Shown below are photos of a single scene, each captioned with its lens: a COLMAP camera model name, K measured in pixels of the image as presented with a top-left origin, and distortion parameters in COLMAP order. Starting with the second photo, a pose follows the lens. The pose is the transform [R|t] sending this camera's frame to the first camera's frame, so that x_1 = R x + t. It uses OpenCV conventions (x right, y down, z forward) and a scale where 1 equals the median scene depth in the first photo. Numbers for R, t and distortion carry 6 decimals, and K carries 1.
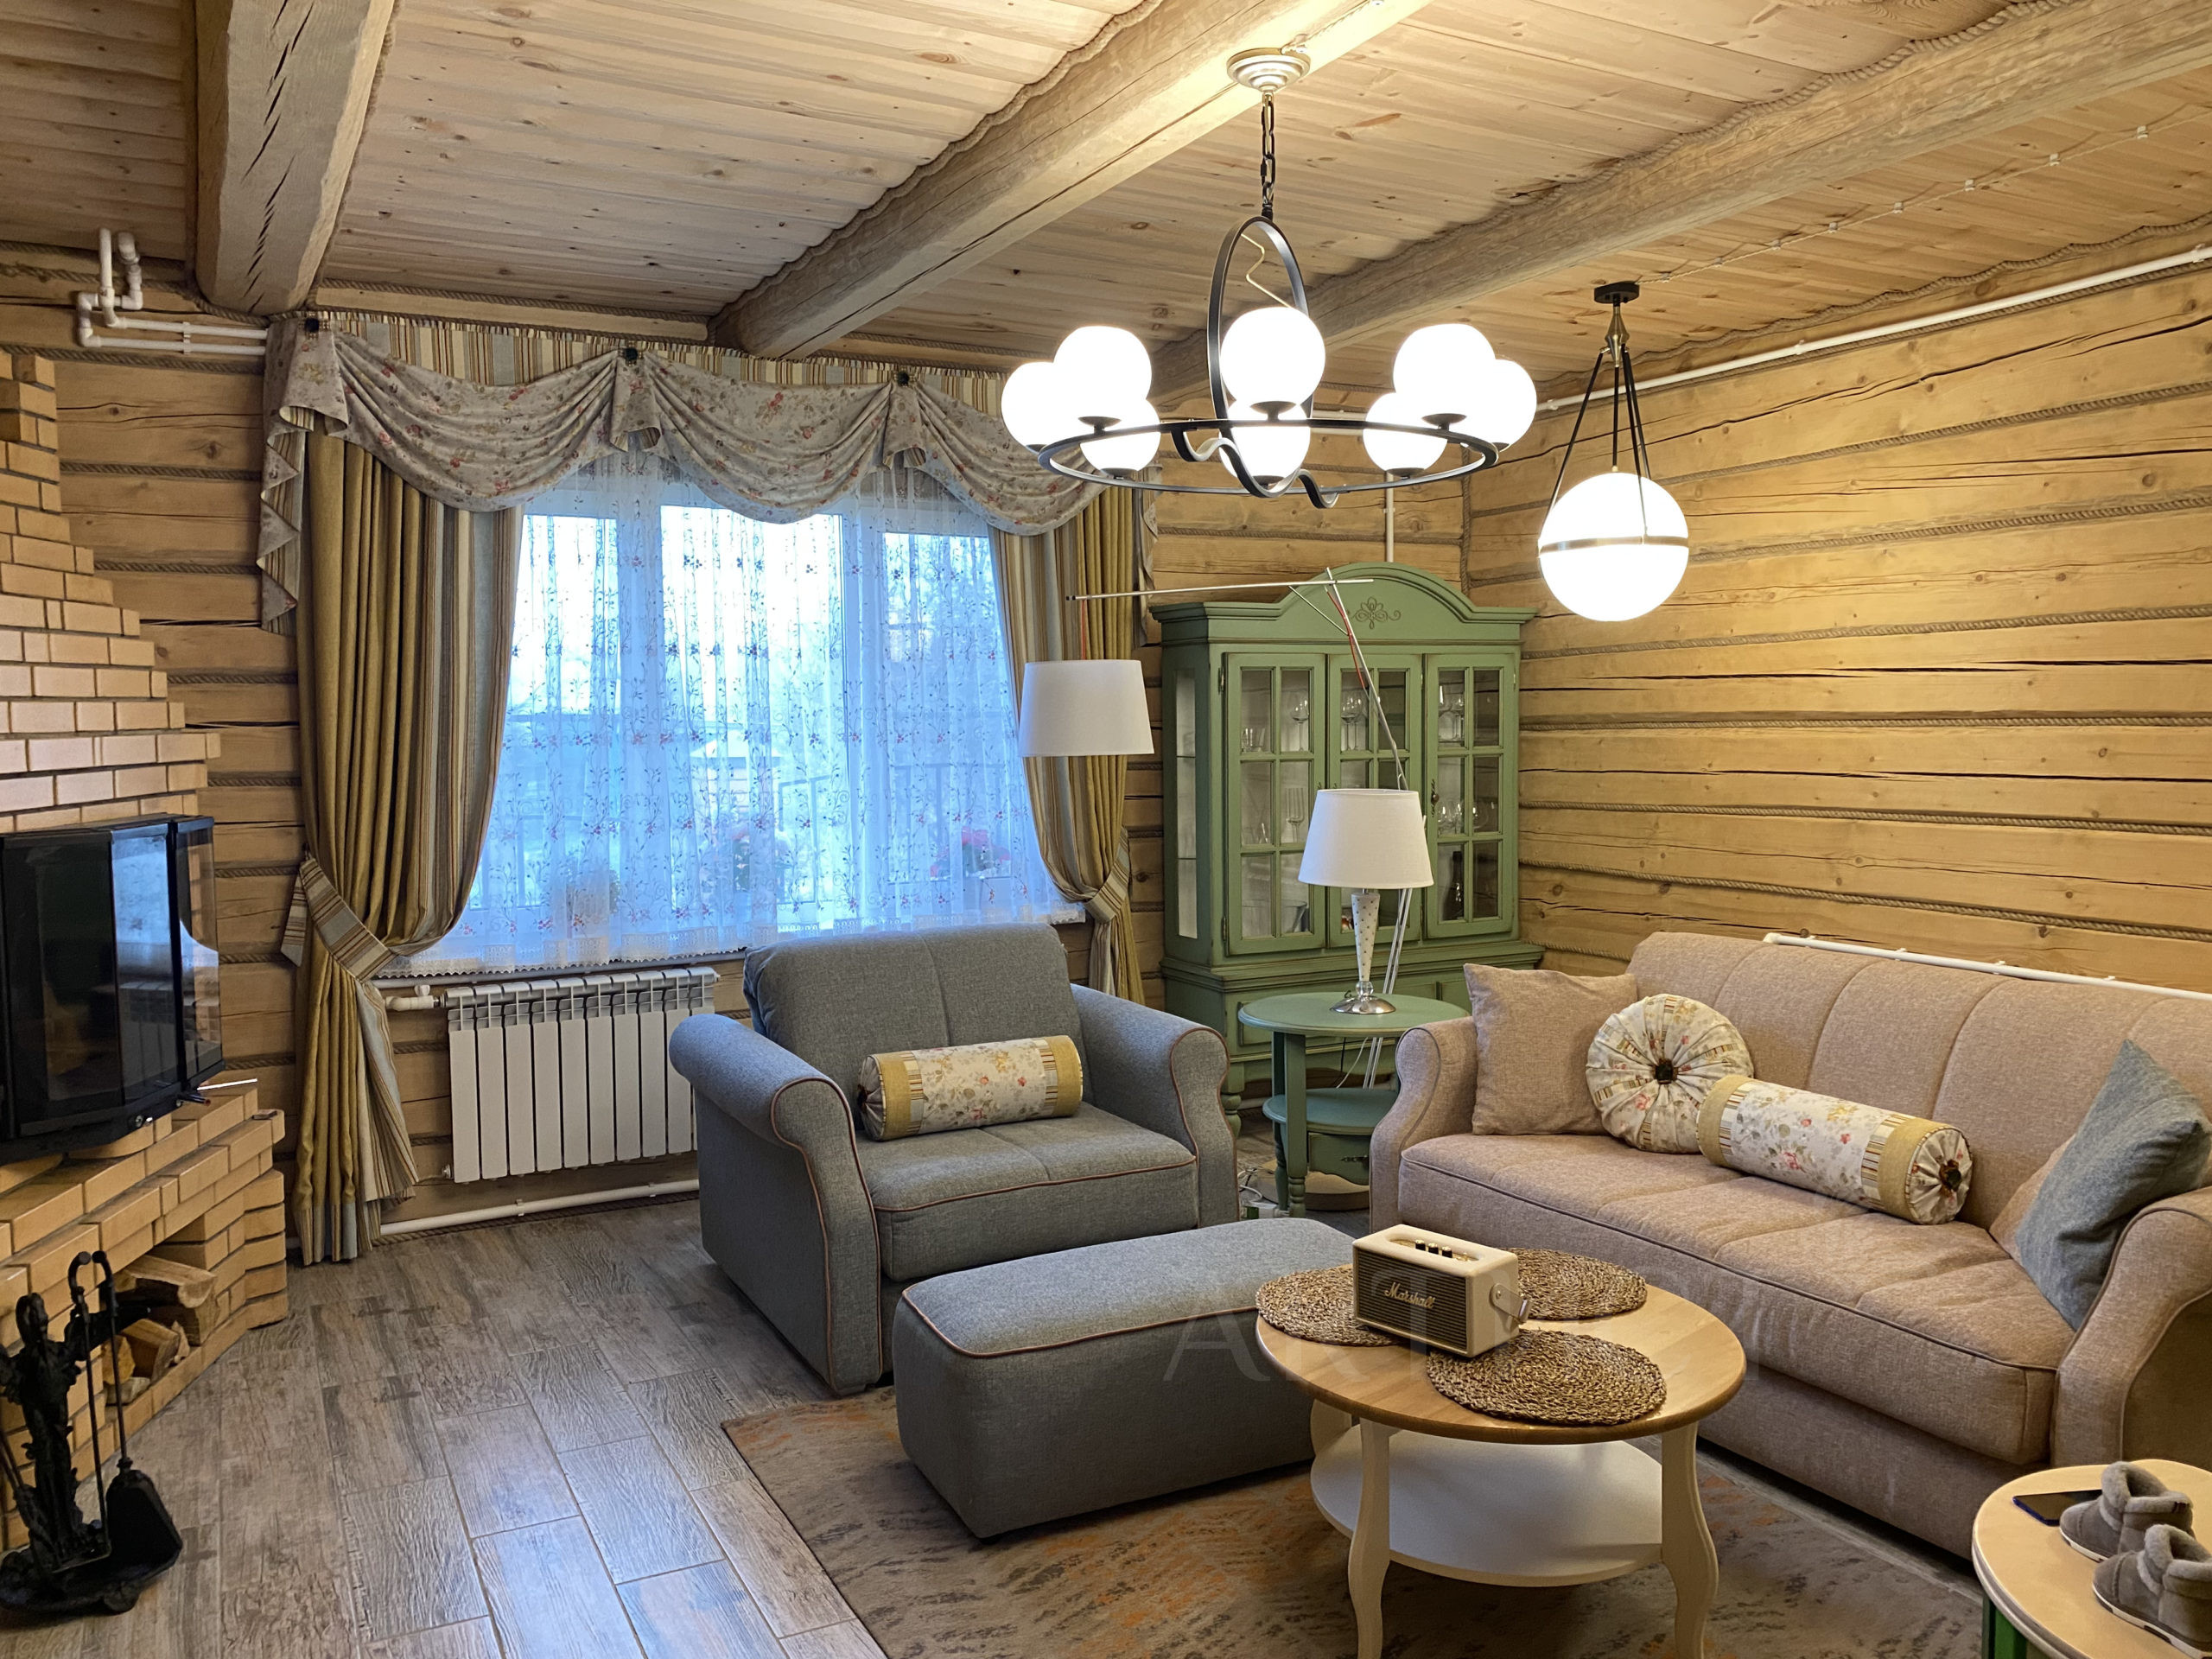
lens RADIAL K [[1718.9, 0, 1112.1], [0, 1718.9, 825.0], [0, 0, 1]] dist [0.080185, -0.155249]
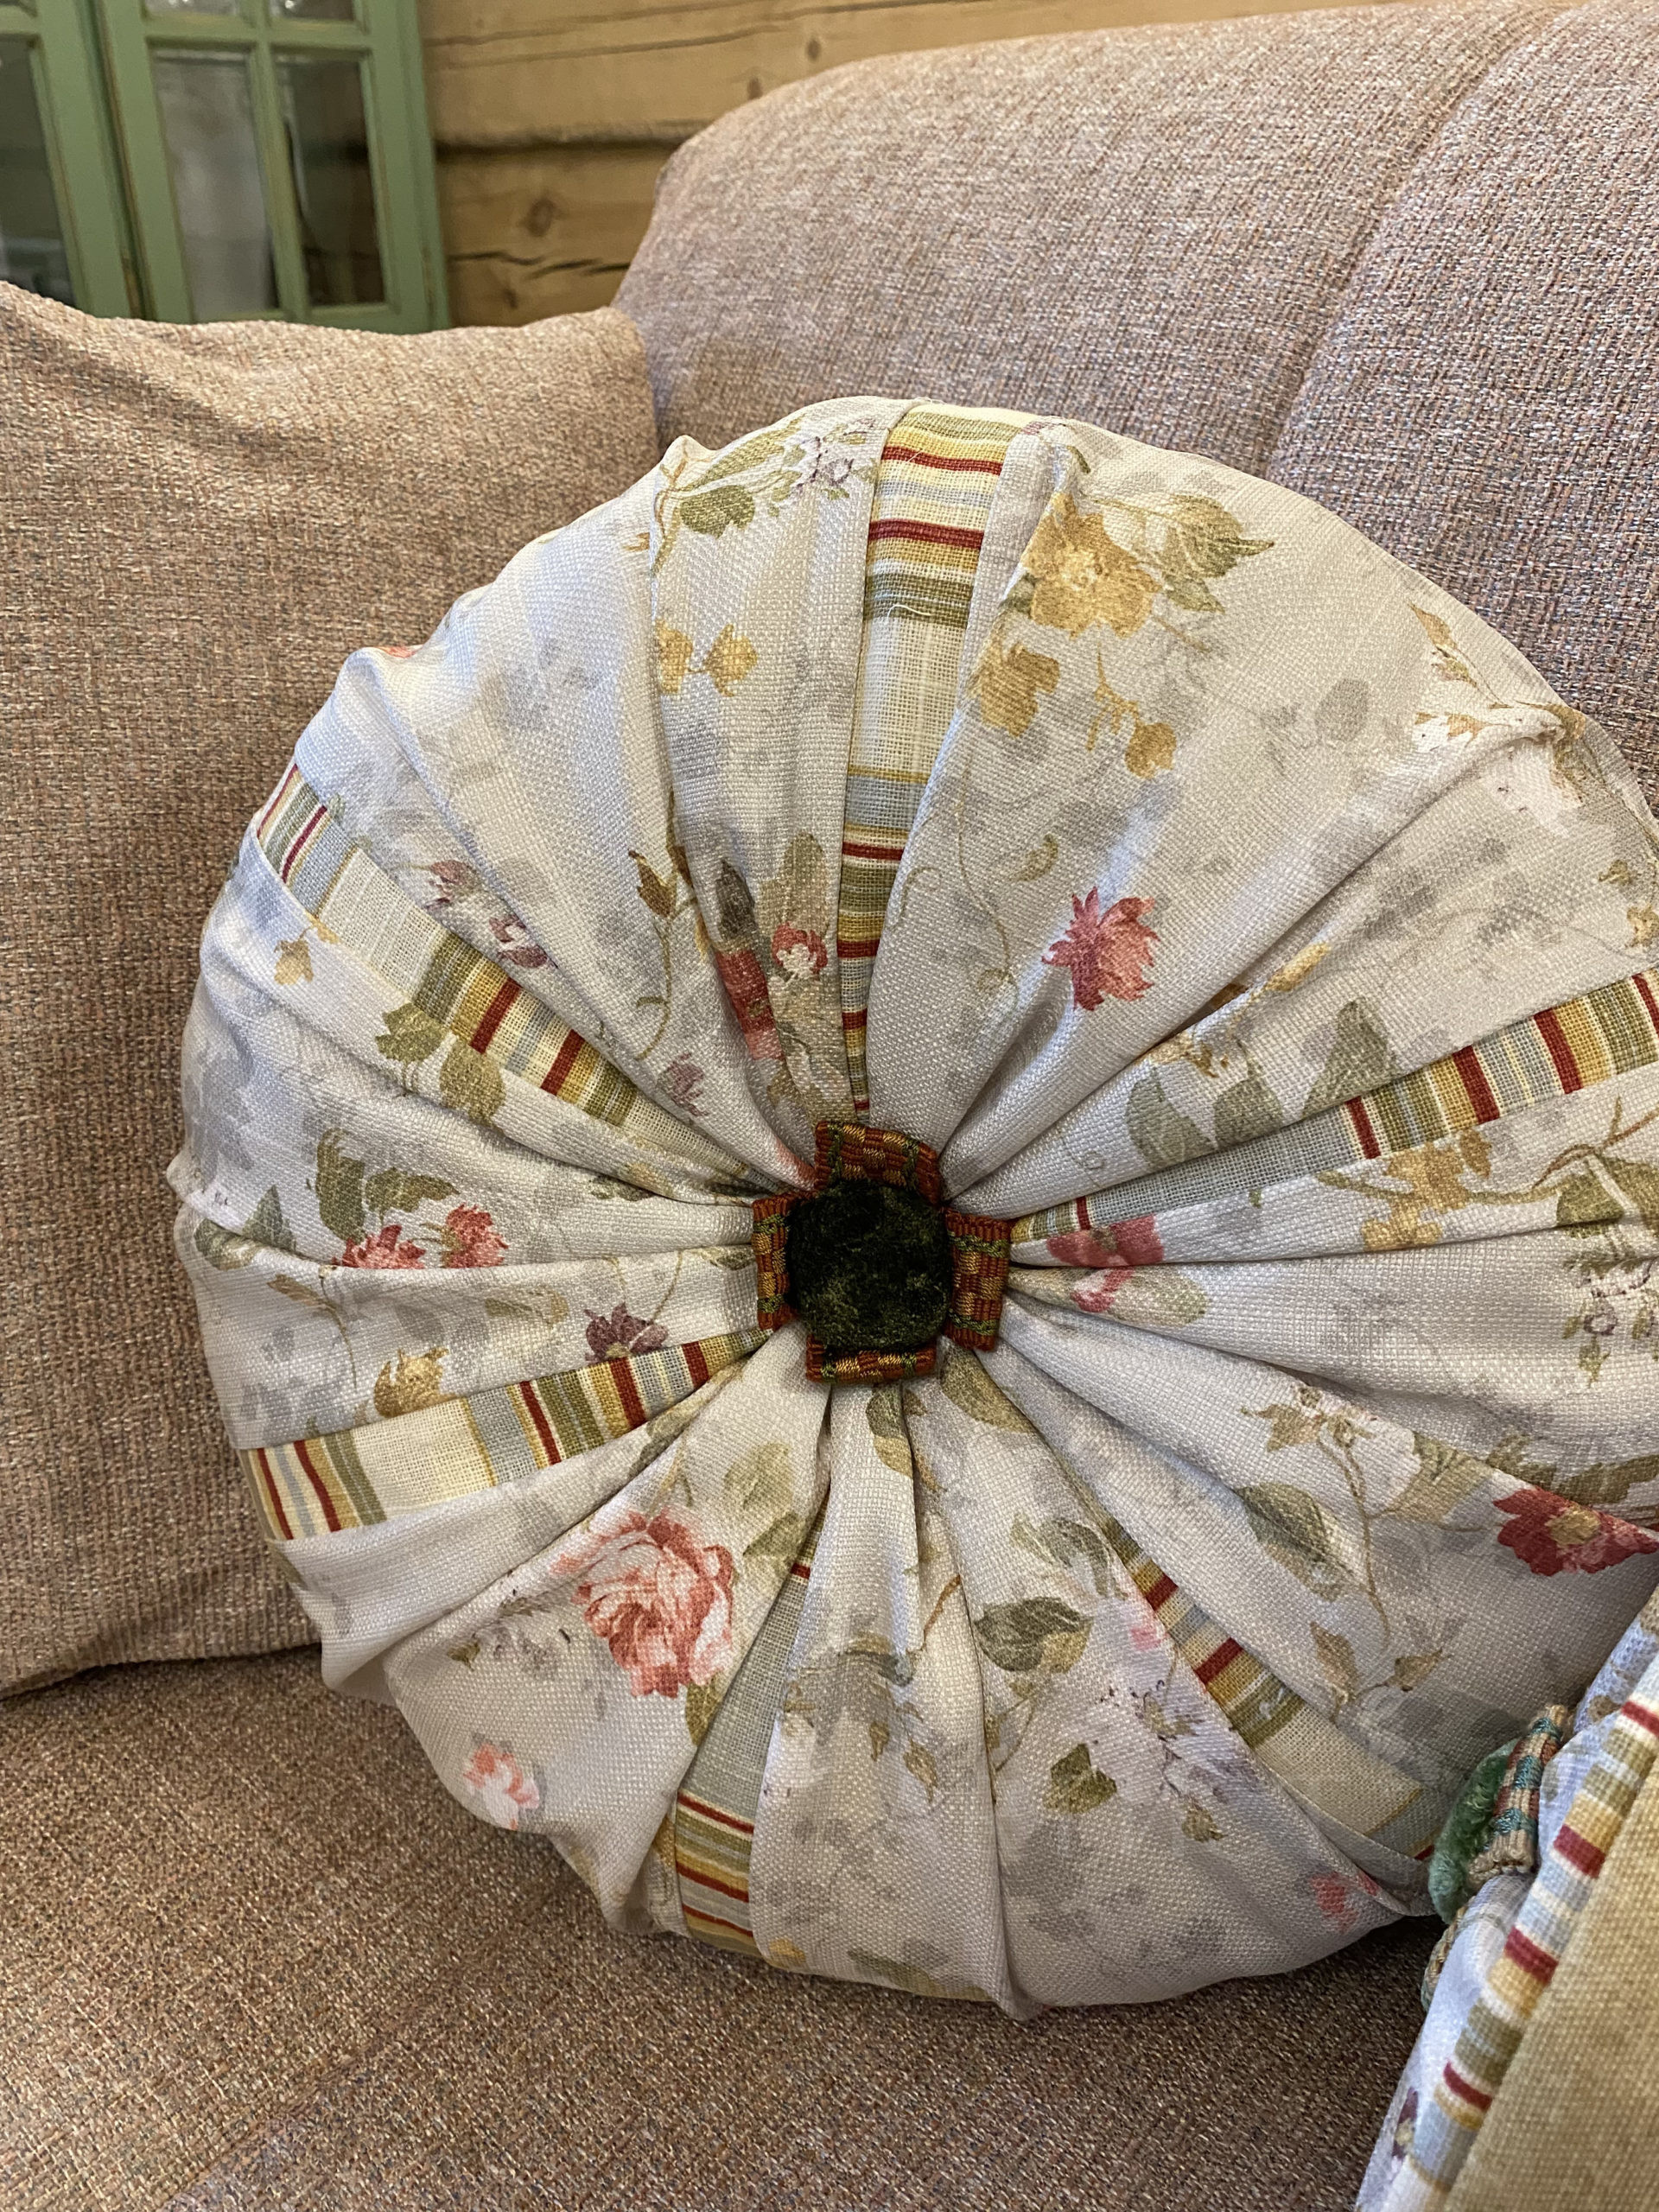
lens RADIAL K [[1701.0, 0, 829.5], [0, 1701.0, 1106.0], [0, 0, 1]] dist [0.011573, -0.004113]
pose [[0.949560, -0.142505, 0.279334, 0.250326], [0.016466, 0.912209, 0.409395, 0.082555], [-0.313152, -0.384146, 0.868544, 0.792114]]
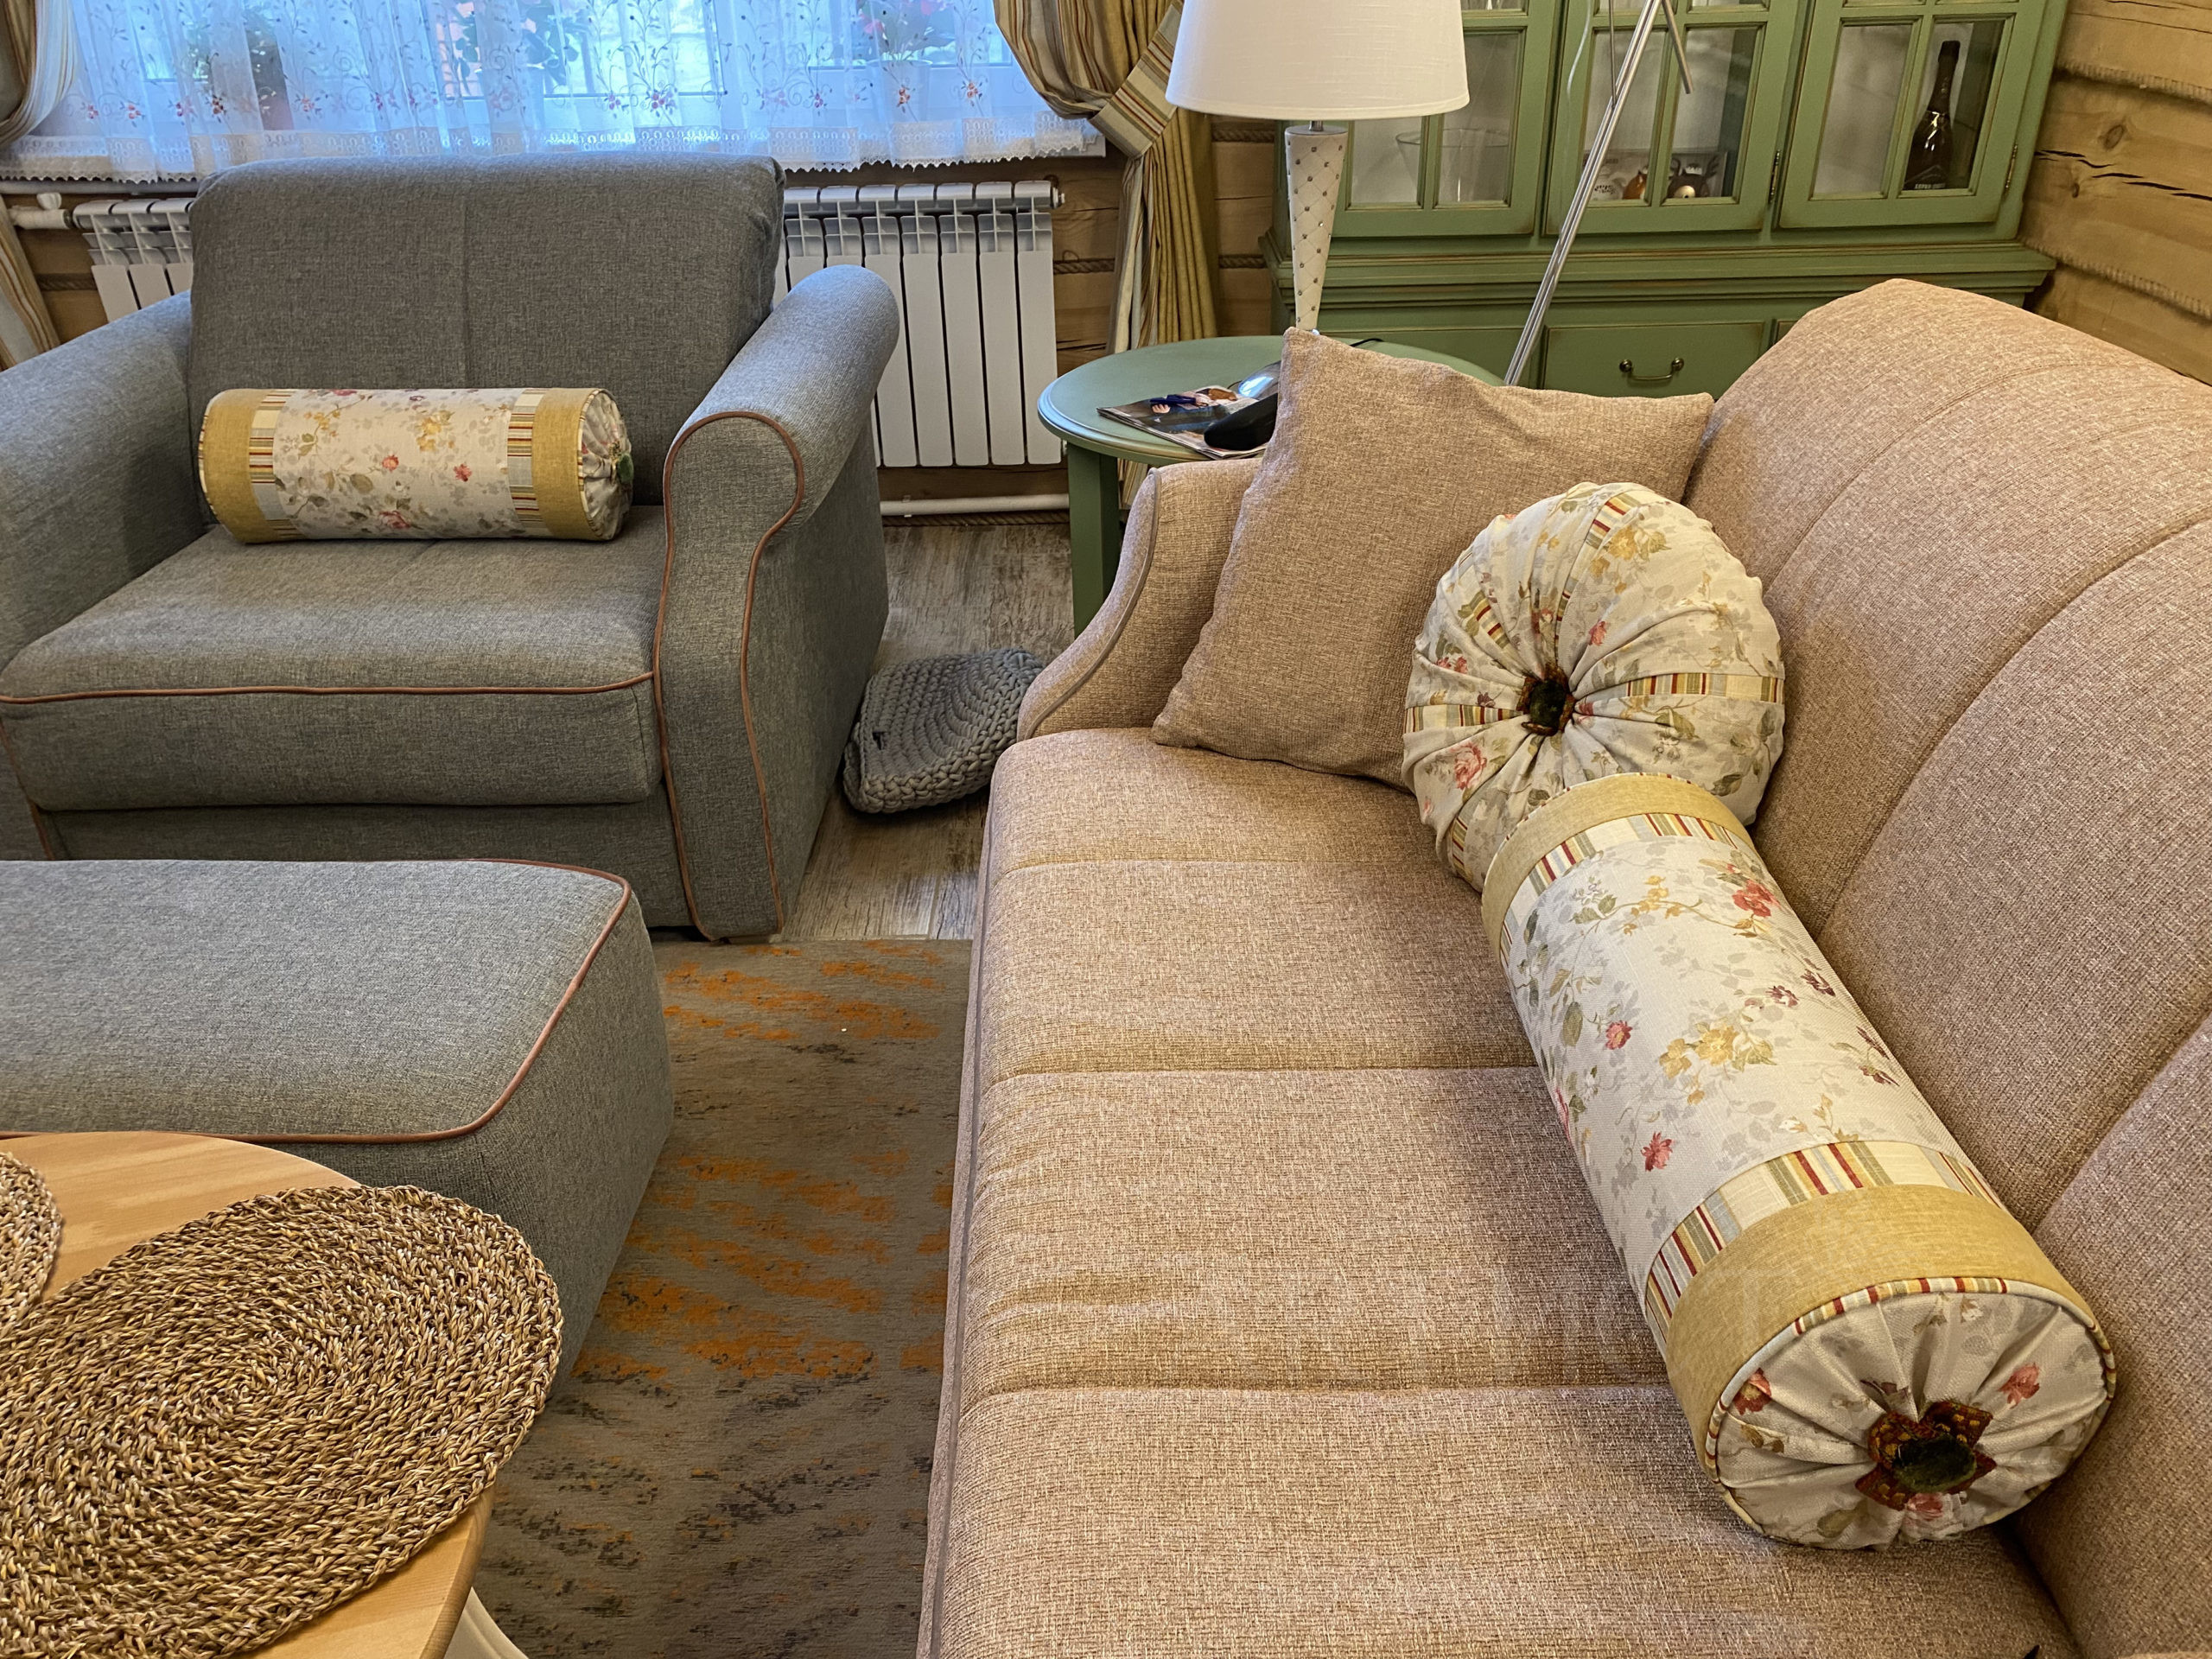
lens RADIAL K [[1690.4, 0, 1102.5], [0, 1690.4, 822.6], [0, 0, 1]] dist [0.014796, 0.002994]
pose [[0.878439, 0.224204, -0.421992, 0.336849], [-0.019047, 0.898824, 0.437896, 0.009991], [0.477475, -0.376627, 0.793832, 0.570434]]
